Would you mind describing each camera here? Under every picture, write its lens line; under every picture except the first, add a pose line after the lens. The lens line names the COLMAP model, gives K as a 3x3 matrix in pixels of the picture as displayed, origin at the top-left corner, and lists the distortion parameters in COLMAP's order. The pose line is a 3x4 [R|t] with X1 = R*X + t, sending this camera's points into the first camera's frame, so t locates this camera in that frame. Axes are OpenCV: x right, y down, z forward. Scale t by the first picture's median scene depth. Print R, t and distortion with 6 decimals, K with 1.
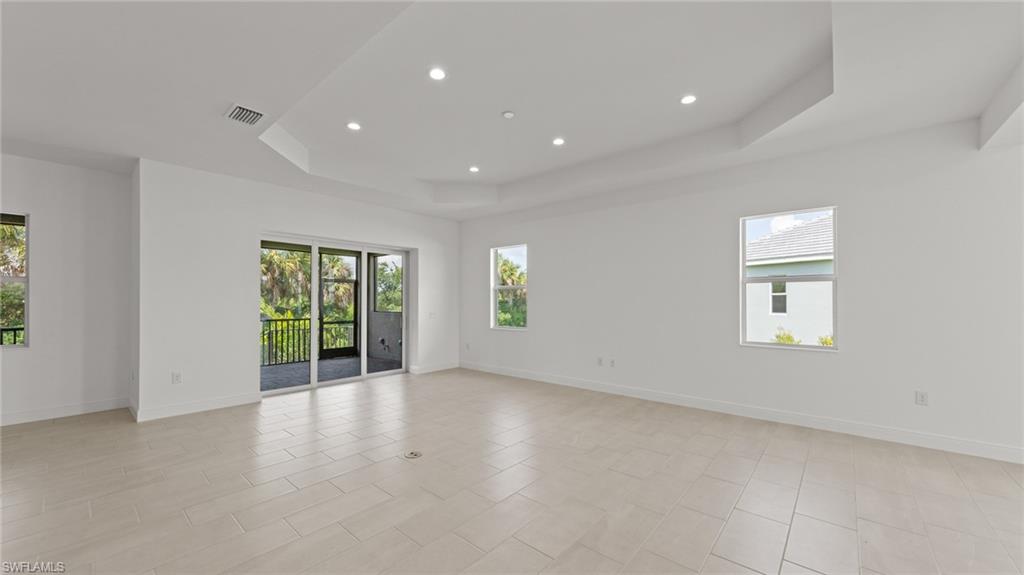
lens RADIAL K [[379.4, 0, 505.9], [0, 379.4, 295.0], [0, 0, 1]] dist [-0.001913, -0.000275]
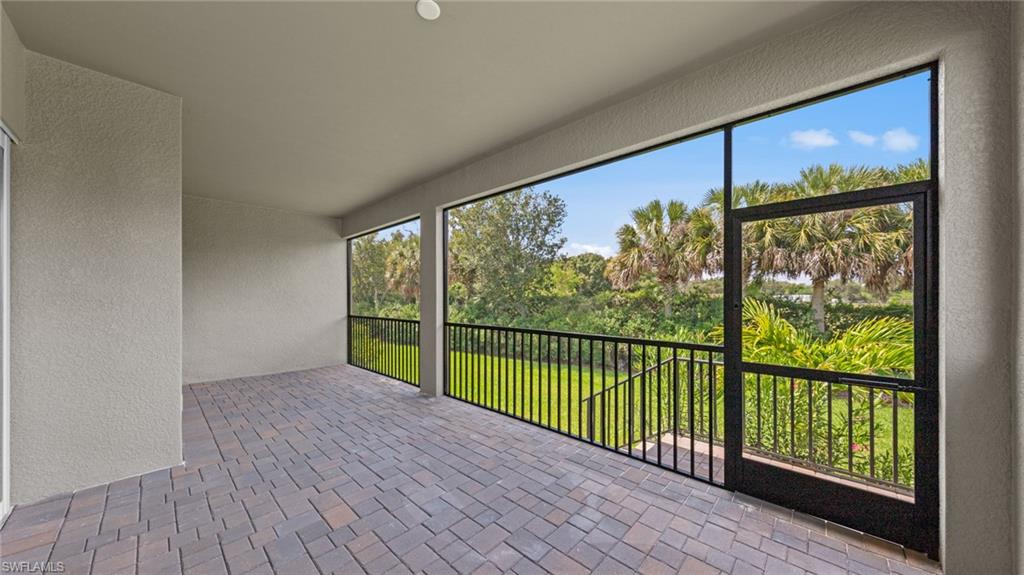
lens RADIAL K [[333.2, 0, 511.9], [0, 333.2, 297.1], [0, 0, 1]] dist [0.001061, -0.000050]
pose [[-0.033020, 0.000265, -0.999455, -0.302335], [0.017653, 0.999844, -0.000319, 0.028943], [0.999299, -0.017654, -0.033019, 1.121705]]
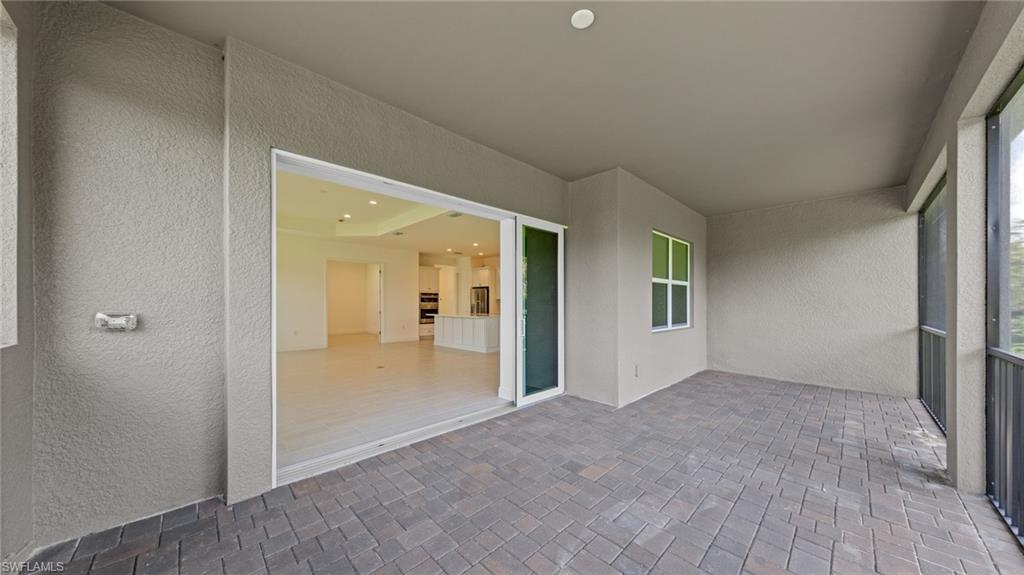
lens RADIAL K [[333.2, 0, 506.1], [0, 333.2, 304.1], [0, 0, 1]] dist [0.001061, -0.000050]
pose [[-0.995426, -0.000357, 0.095539, -0.527299], [-0.001553, 0.999921, -0.012442, 0.040072], [-0.095527, -0.012533, -0.995348, 1.328189]]
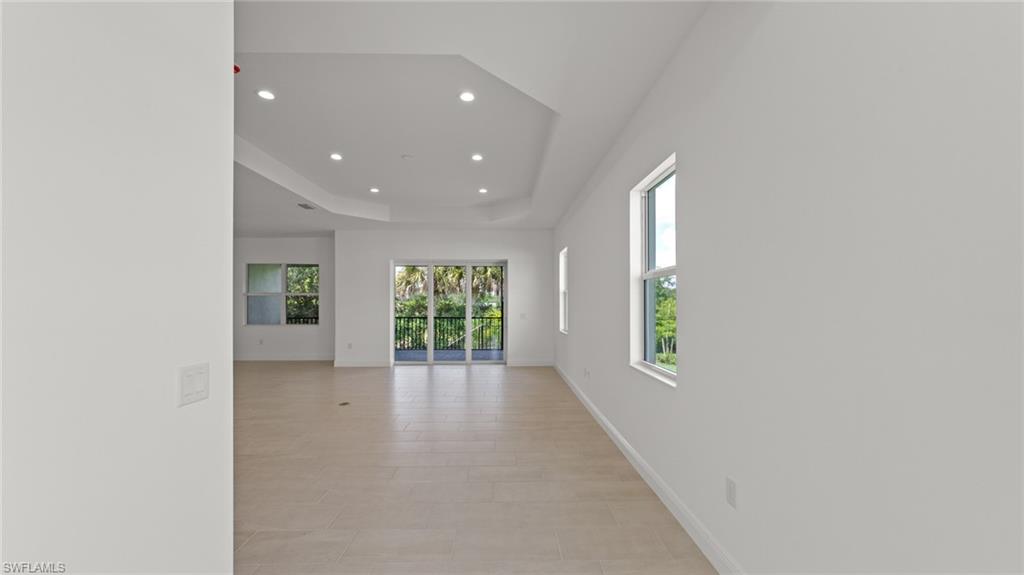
lens RADIAL K [[379.4, 0, 514.1], [0, 379.4, 296.3], [0, 0, 1]] dist [-0.001913, -0.000275]
pose [[0.683095, -0.010860, -0.730248, 0.628285], [0.008998, 0.999939, -0.006453, -0.000601], [0.730274, -0.002163, 0.683151, 0.207567]]
